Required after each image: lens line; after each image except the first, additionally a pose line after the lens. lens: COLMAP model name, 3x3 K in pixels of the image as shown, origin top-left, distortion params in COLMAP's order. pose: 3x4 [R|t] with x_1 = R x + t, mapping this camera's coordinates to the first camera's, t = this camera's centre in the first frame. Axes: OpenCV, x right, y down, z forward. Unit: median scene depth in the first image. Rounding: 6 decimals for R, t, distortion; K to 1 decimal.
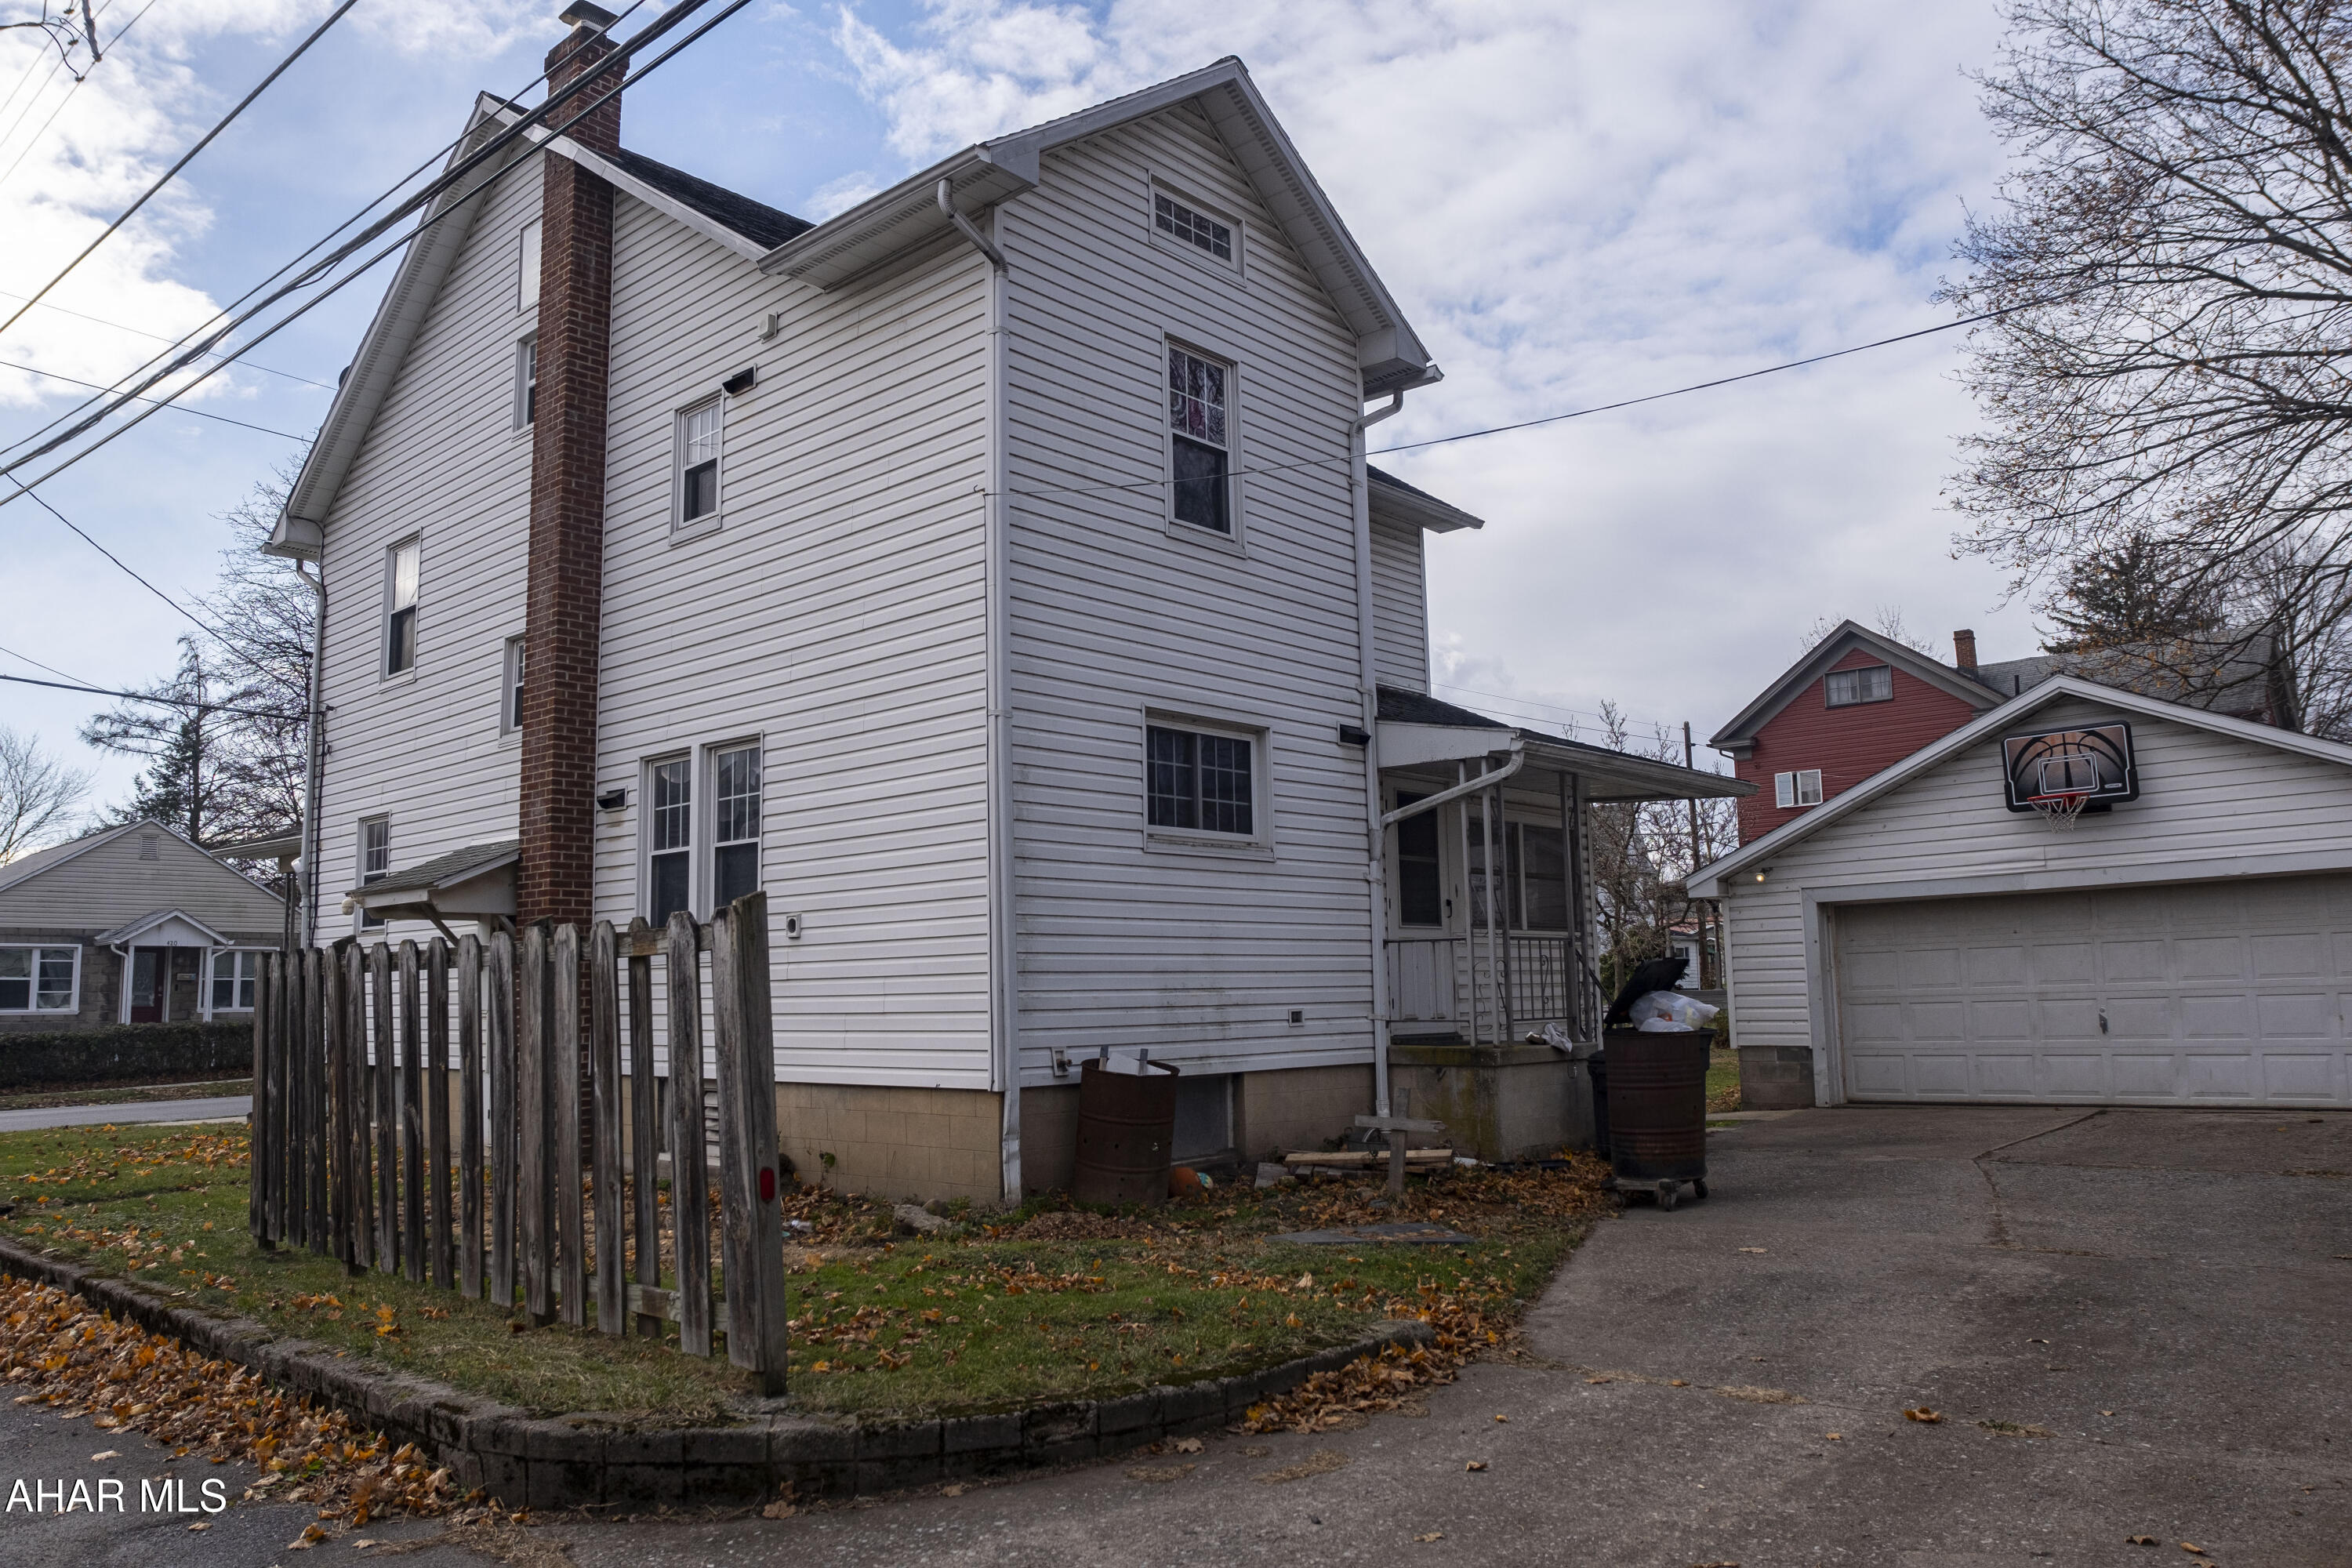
lens RADIAL K [[1671.8, 0, 1168.5], [0, 1671.8, 794.2], [0, 0, 1]] dist [-0.073012, 0.049843]
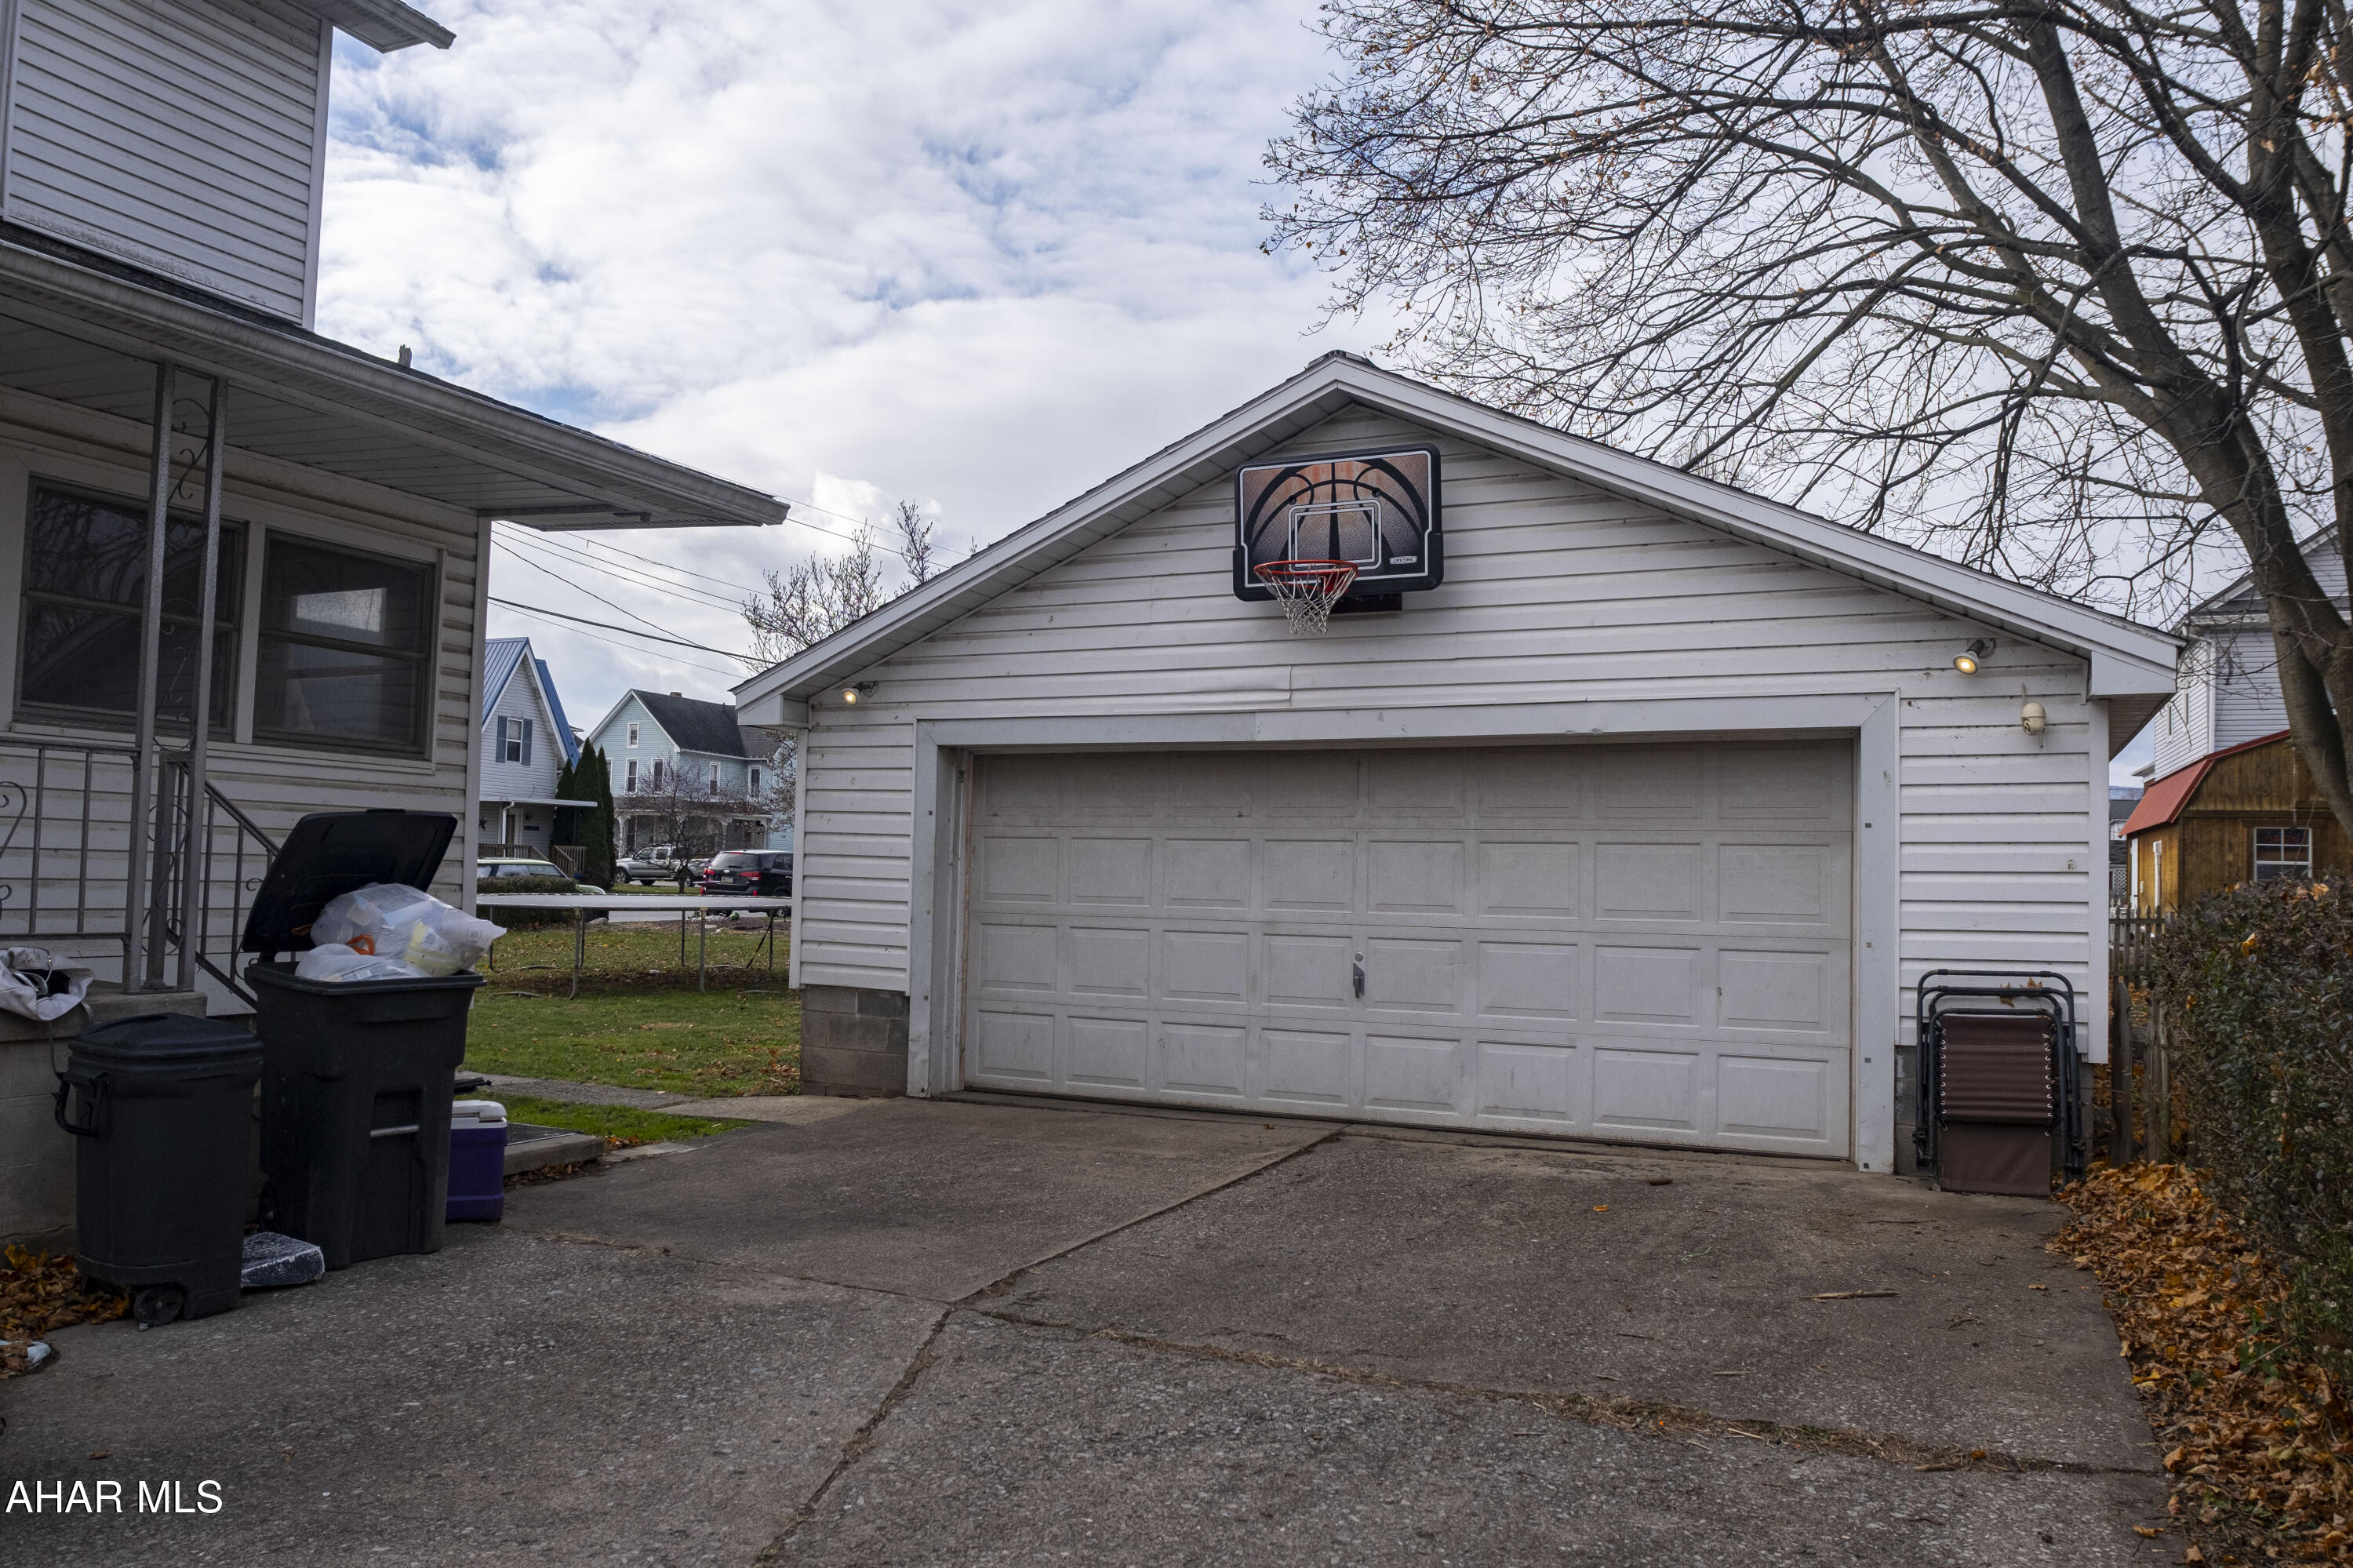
lens RADIAL K [[1672.5, 0, 1169.0], [0, 1672.5, 794.2], [0, 0, 1]] dist [-0.073012, 0.049843]
pose [[0.949621, 0.061983, 0.307210, 0.307007], [-0.084313, 0.994635, 0.059942, 0.042898], [-0.301847, -0.082825, 0.949752, 0.444931]]
